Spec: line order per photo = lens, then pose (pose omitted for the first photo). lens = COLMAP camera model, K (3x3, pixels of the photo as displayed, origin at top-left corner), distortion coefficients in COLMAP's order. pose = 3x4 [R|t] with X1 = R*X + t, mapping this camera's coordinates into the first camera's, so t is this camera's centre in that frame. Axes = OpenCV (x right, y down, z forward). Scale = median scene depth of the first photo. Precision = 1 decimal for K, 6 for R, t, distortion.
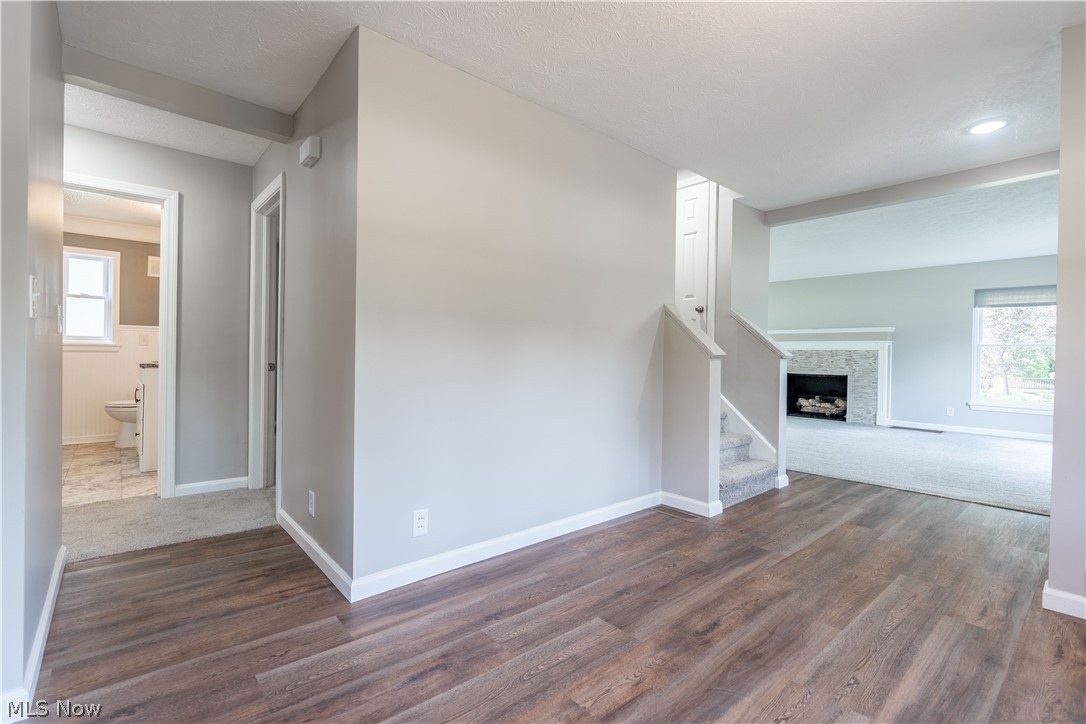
lens RADIAL K [[492.8, 0, 546.6], [0, 492.8, 359.7], [0, 0, 1]] dist [-0.002295, 0.000192]
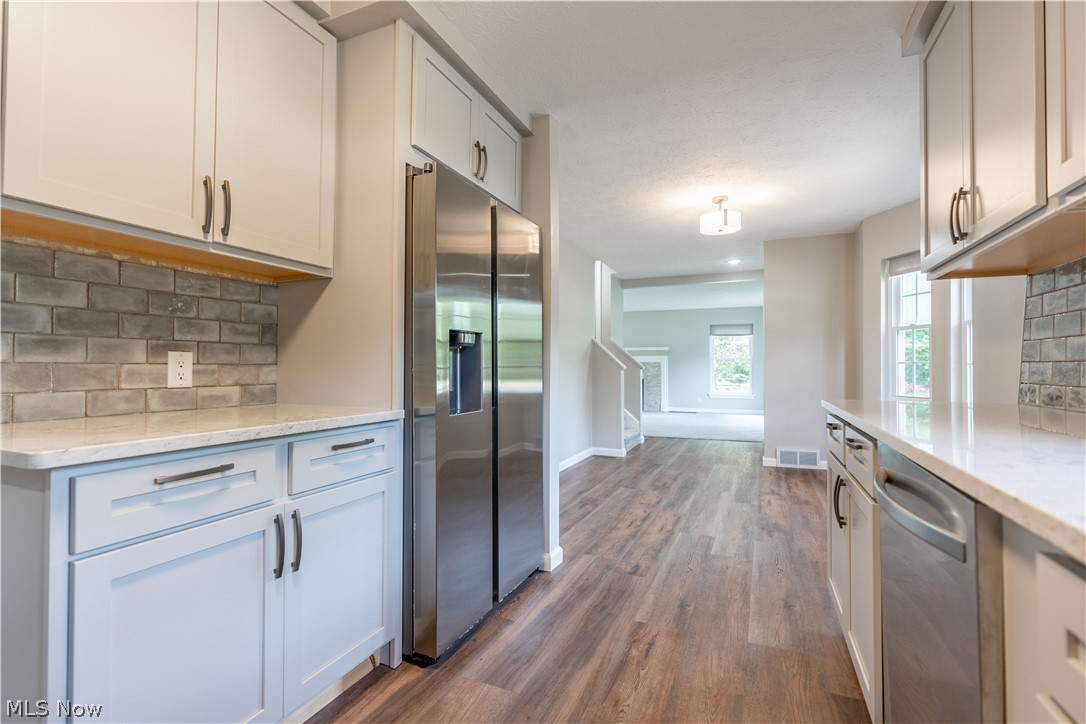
lens RADIAL K [[495.8, 0, 558.9], [0, 495.8, 361.5], [0, 0, 1]] dist [-0.001429, -0.000007]
pose [[0.893136, -0.008094, 0.449714, -0.645414], [0.016260, 0.999766, -0.014298, -0.009033], [-0.449492, 0.020082, 0.893058, -0.493418]]
